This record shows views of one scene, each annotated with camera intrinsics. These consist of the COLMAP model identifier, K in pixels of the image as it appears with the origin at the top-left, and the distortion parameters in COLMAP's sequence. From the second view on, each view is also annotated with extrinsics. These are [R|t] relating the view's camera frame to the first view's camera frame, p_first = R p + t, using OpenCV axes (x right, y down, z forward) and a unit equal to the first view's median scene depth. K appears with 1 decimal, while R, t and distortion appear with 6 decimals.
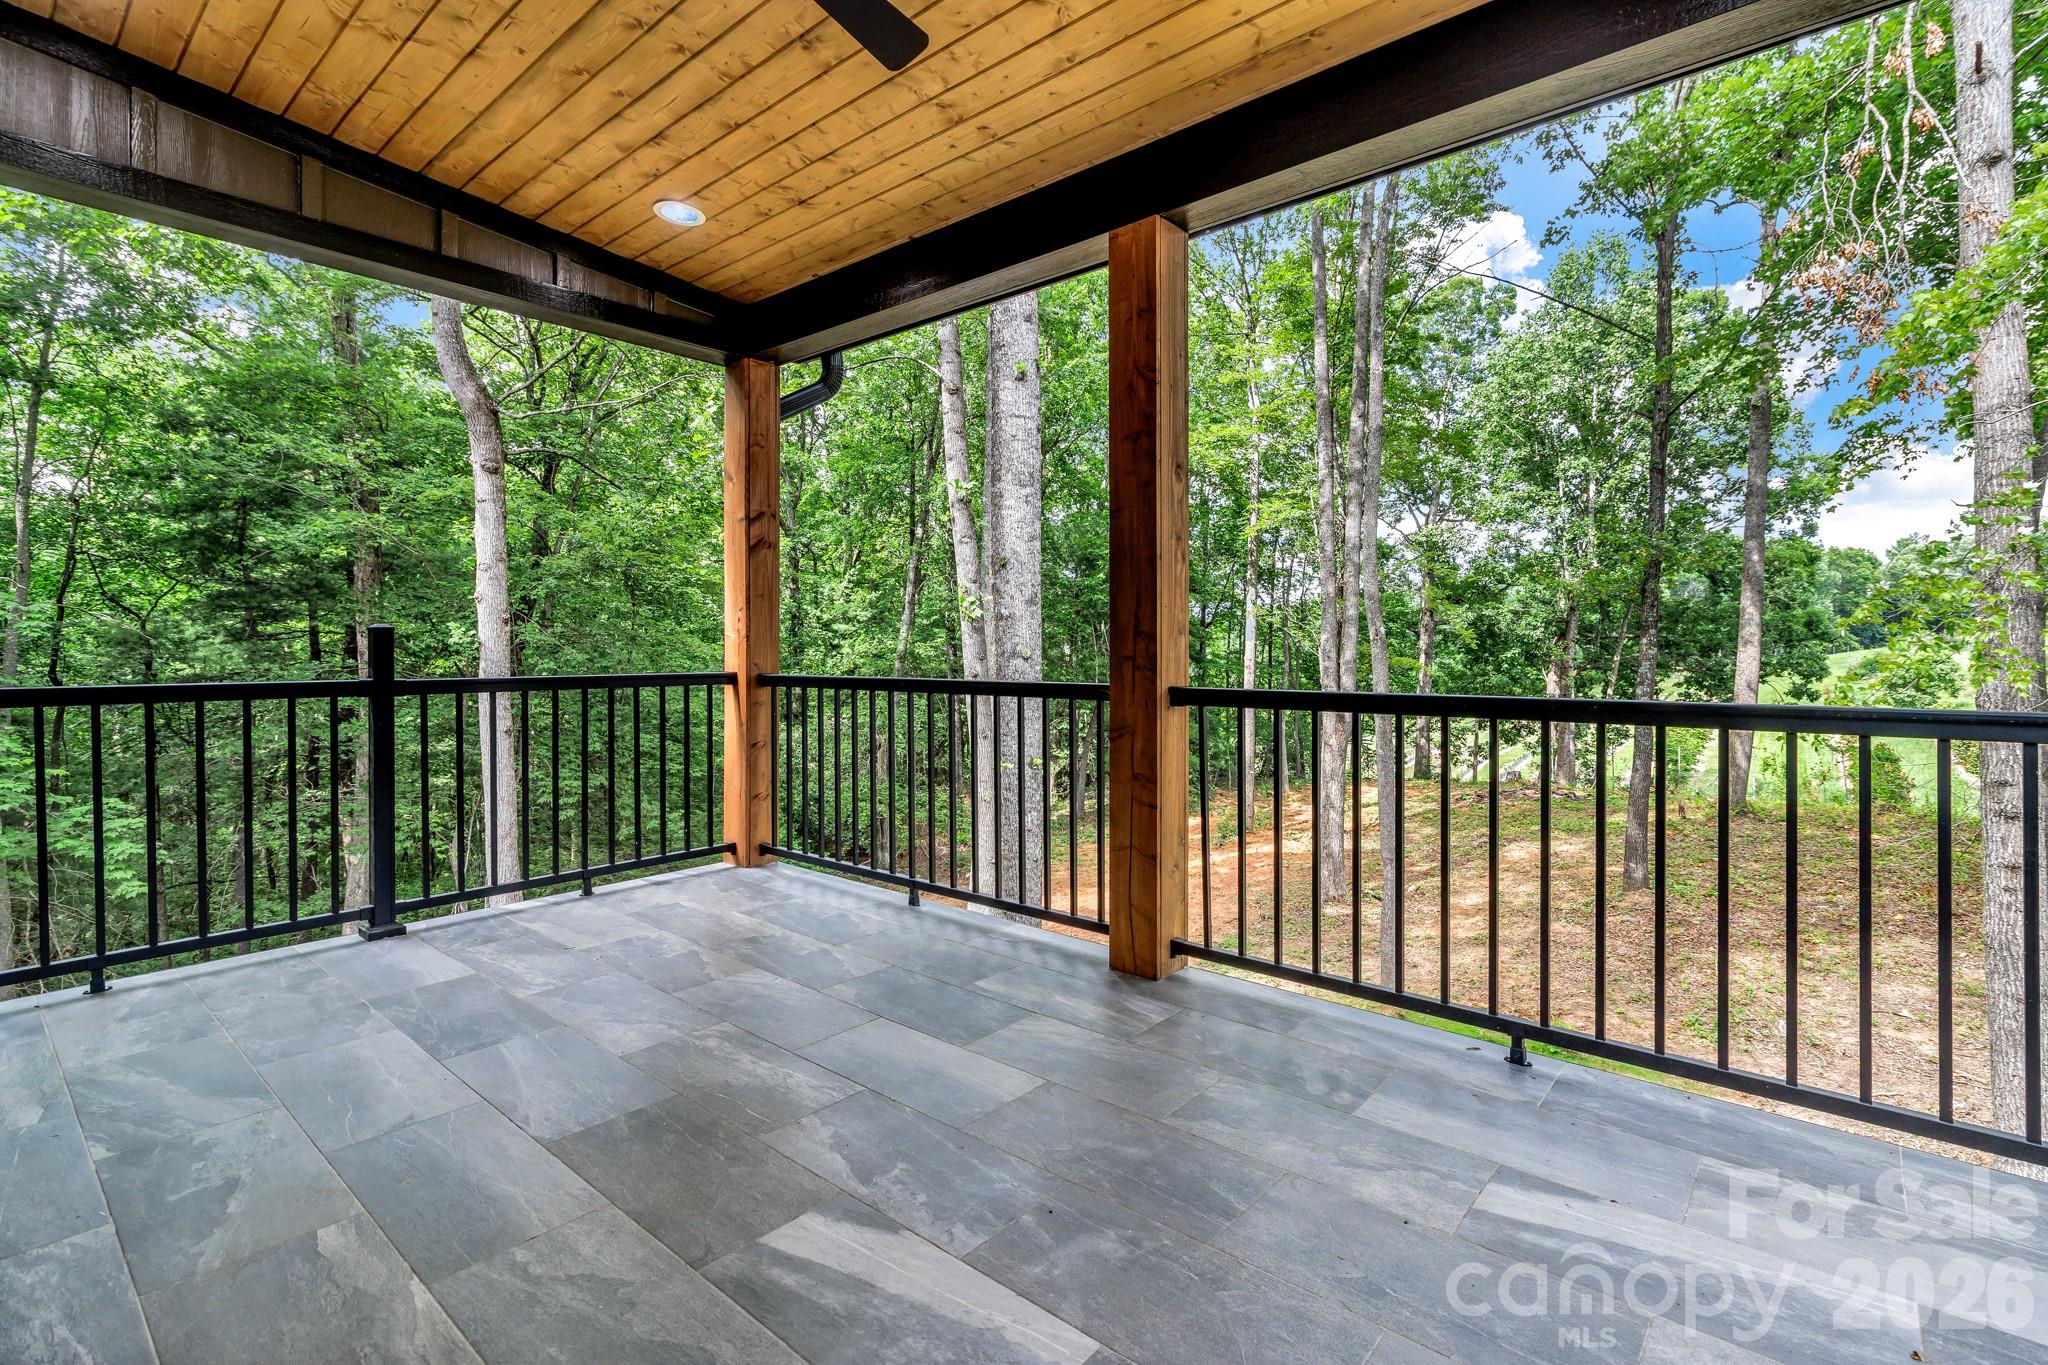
lens RADIAL K [[938.1, 0, 1030.1], [0, 938.1, 662.2], [0, 0, 1]] dist [-0.003102, -0.000317]
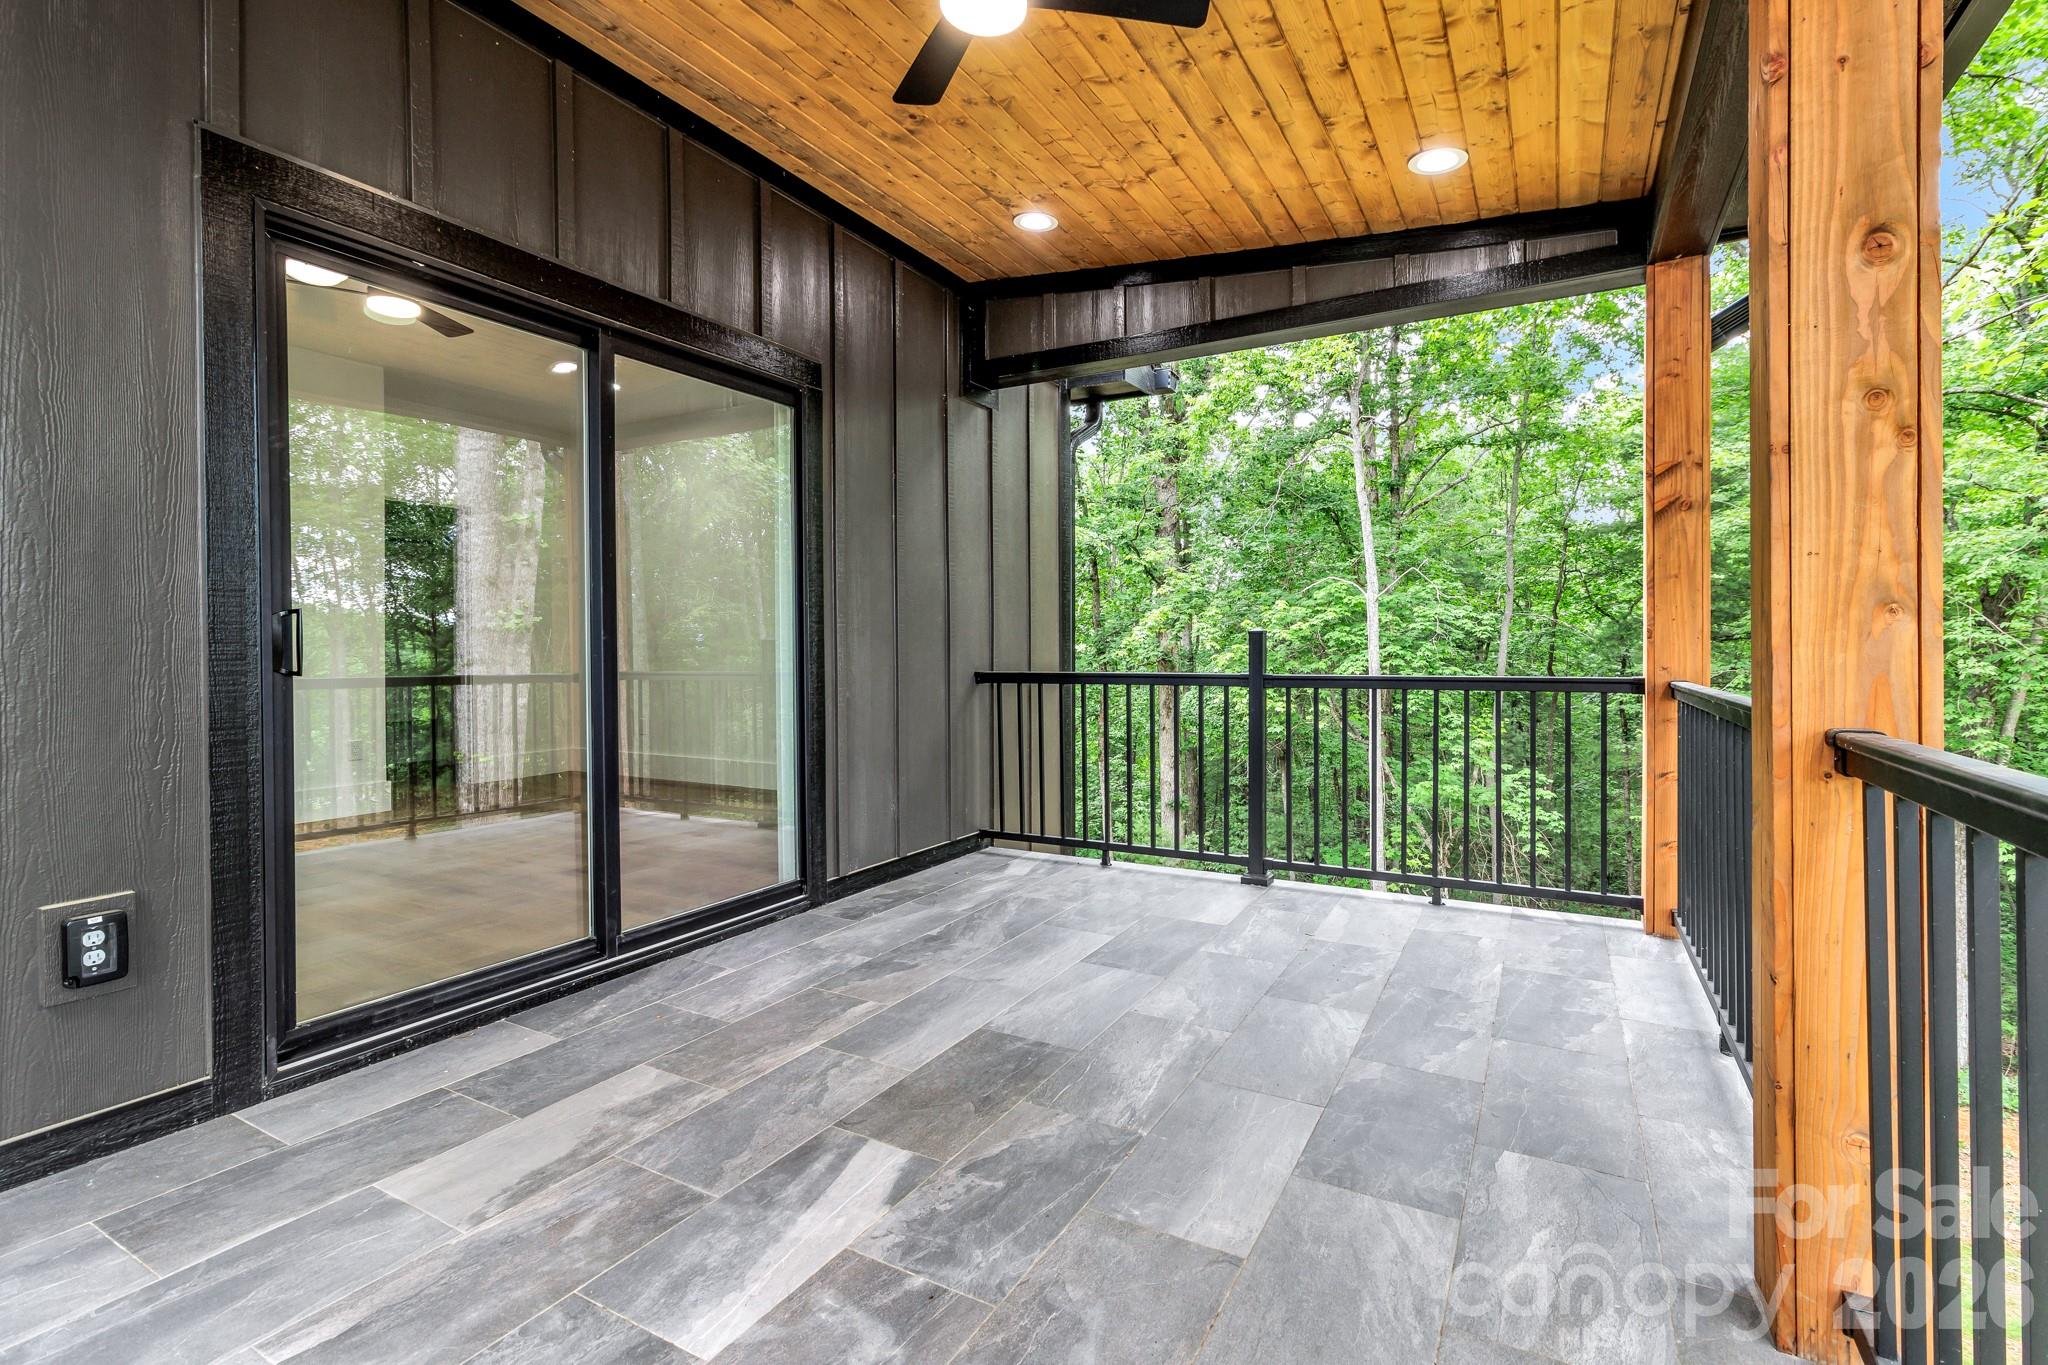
lens RADIAL K [[938.1, 0, 1030.1], [0, 938.1, 662.2], [0, 0, 1]] dist [-0.003102, -0.000317]
pose [[0.198451, 0.011334, -0.980045, 0.570246], [-0.010790, 0.999898, 0.009379, -0.006541], [0.980051, 0.008713, 0.198553, 0.590074]]
